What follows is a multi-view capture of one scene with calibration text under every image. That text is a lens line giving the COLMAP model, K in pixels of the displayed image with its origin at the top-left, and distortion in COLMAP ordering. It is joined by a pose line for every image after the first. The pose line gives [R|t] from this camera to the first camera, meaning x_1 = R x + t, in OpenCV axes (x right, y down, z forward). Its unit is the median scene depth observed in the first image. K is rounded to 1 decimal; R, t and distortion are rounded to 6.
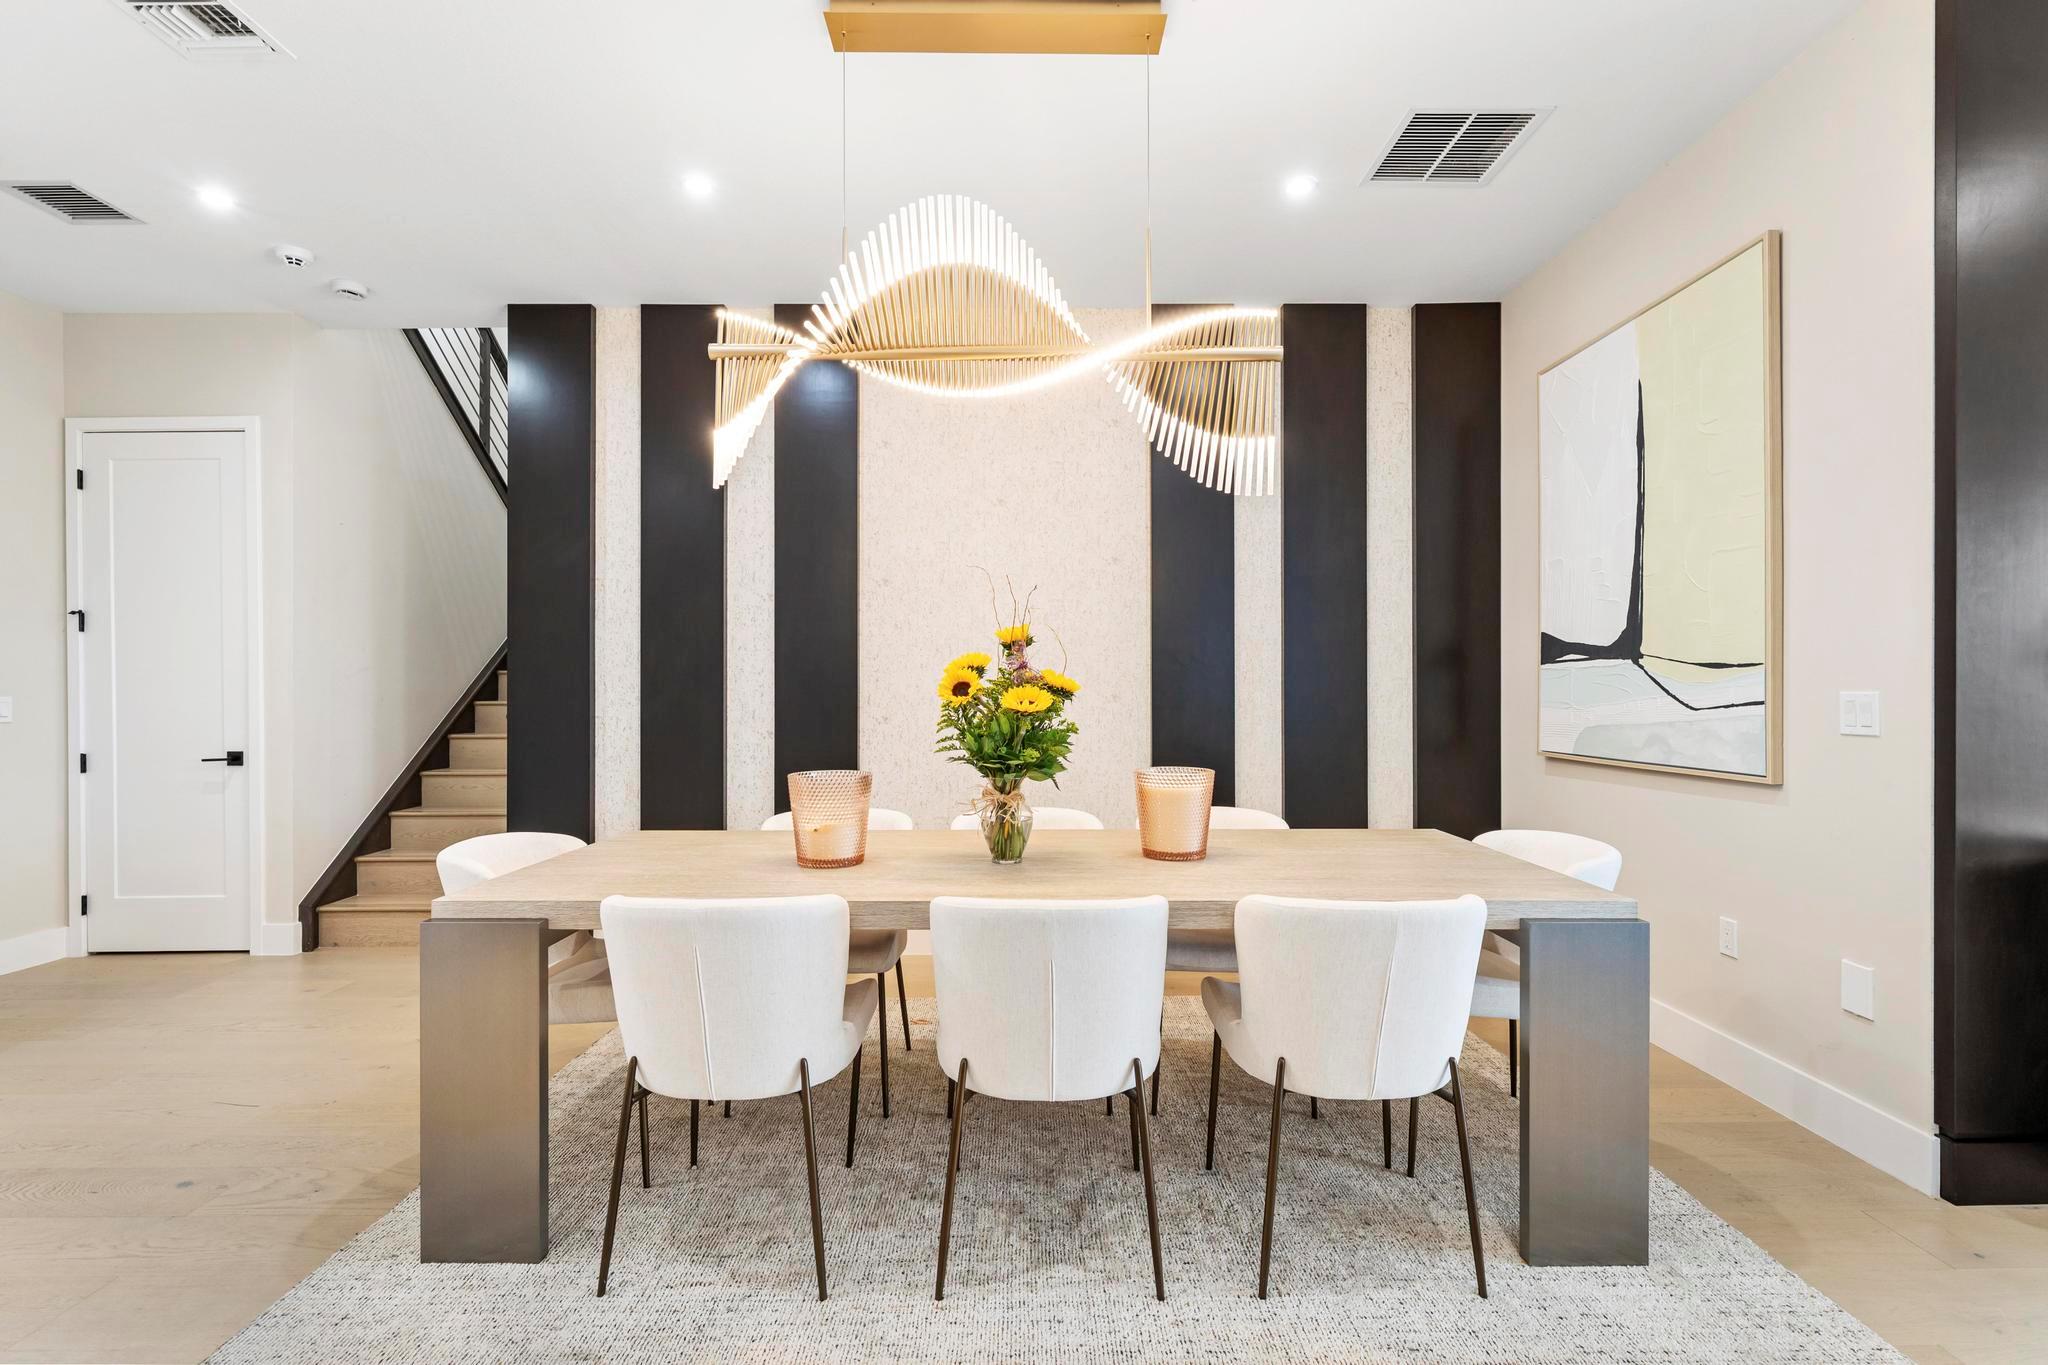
lens RADIAL K [[929.0, 0, 1023.7], [0, 929.0, 691.5], [0, 0, 1]] dist [-0.002186, 0.000213]
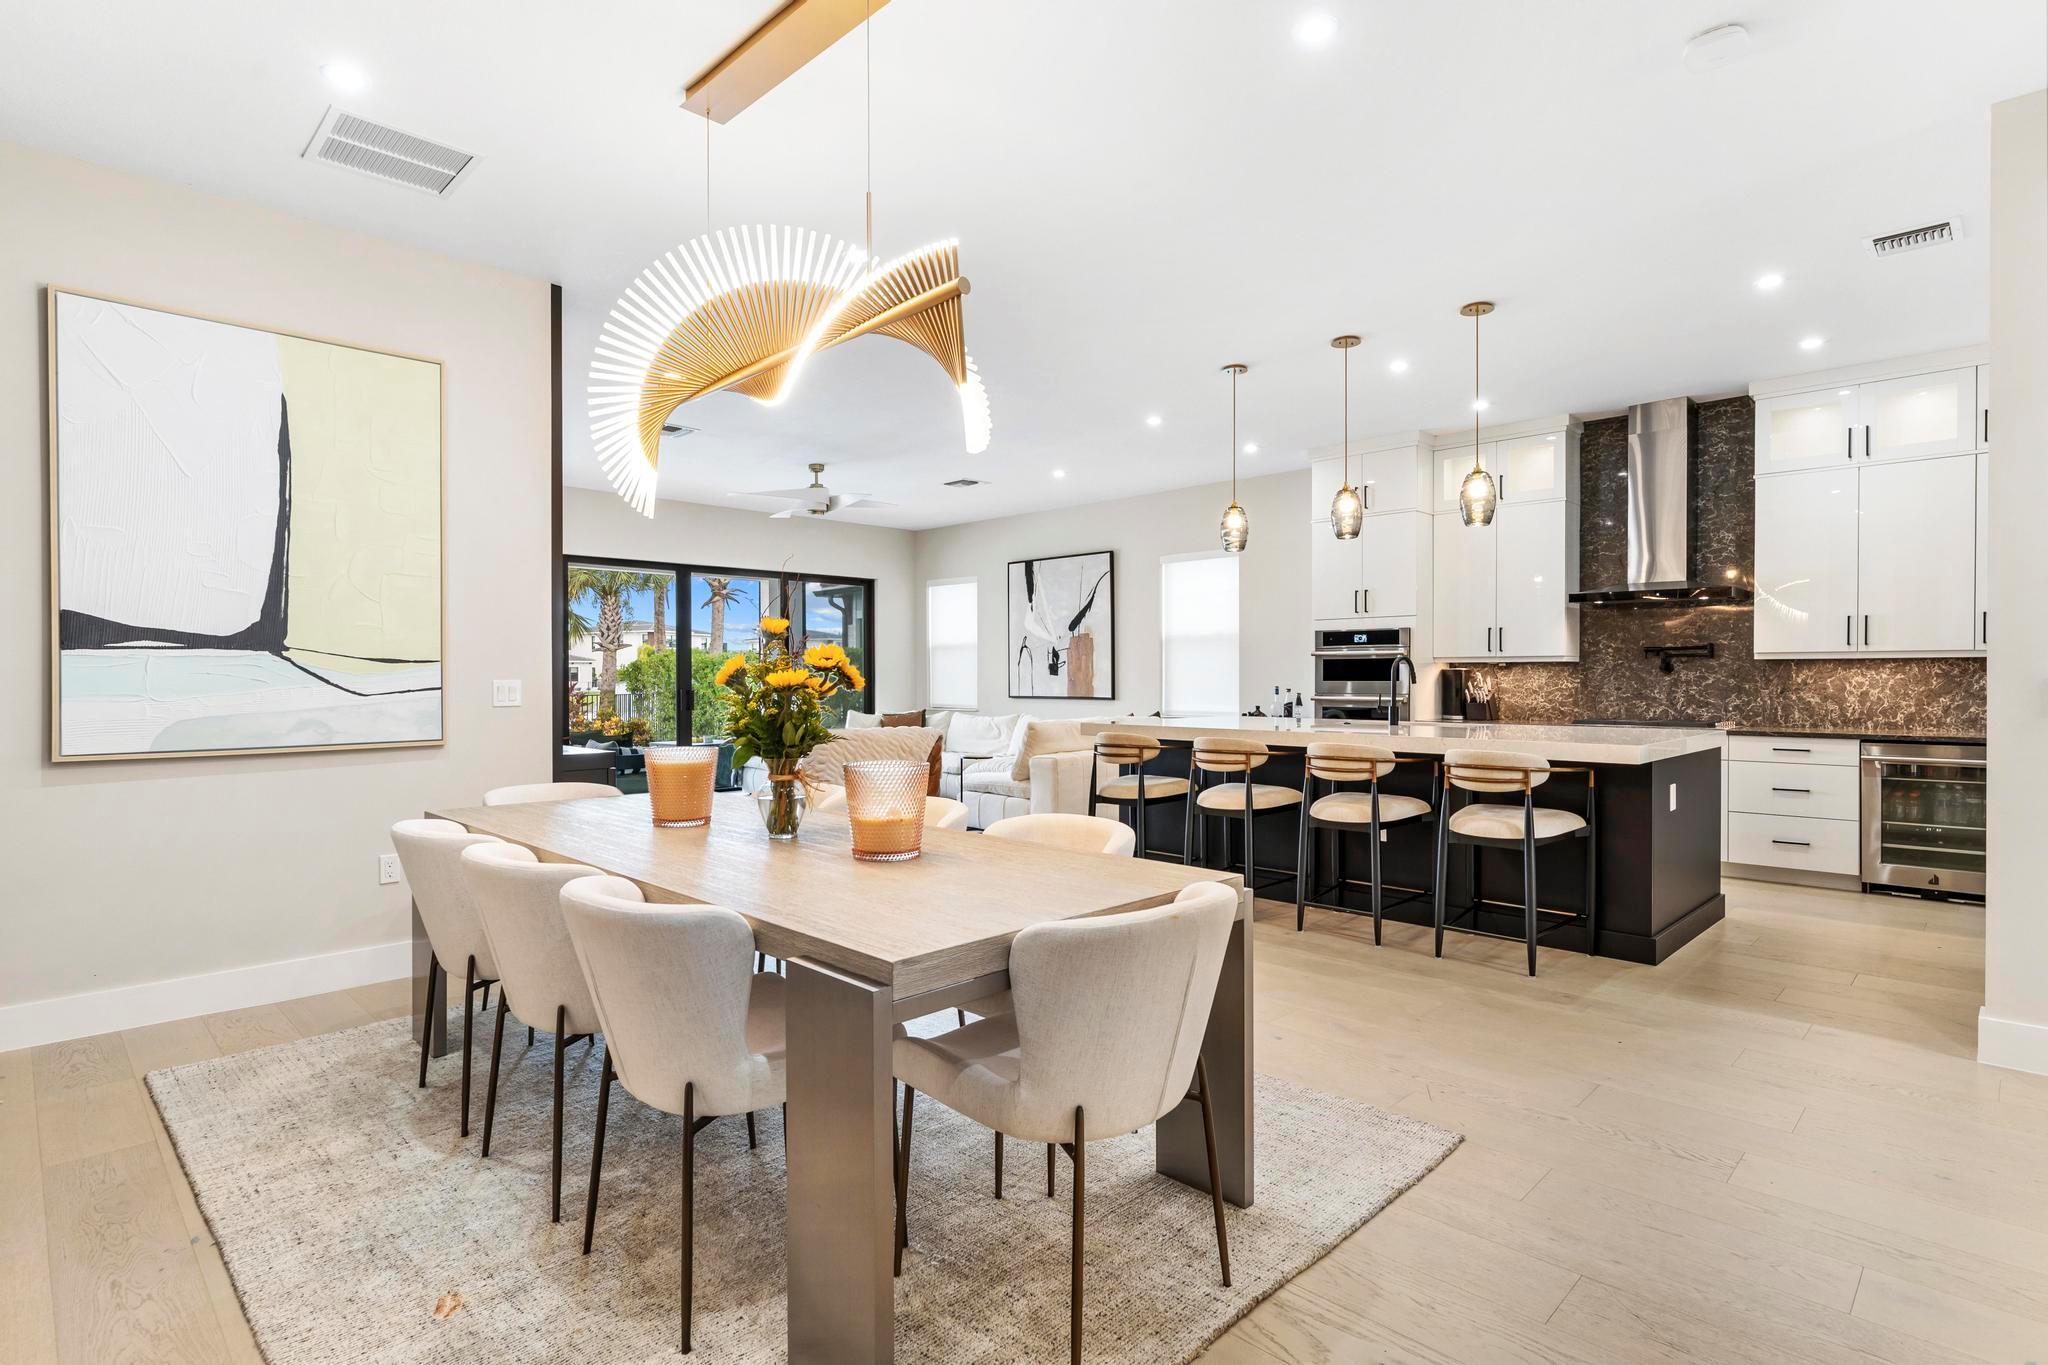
lens RADIAL K [[1024.3, 0, 1020.5], [0, 1024.3, 689.6], [0, 0, 1]] dist [0.001343, -0.001635]
pose [[-0.703898, -0.005557, 0.710279, -0.801693], [0.004044, 0.999922, 0.011831, -0.001120], [-0.710289, 0.011201, -0.703821, 1.239252]]
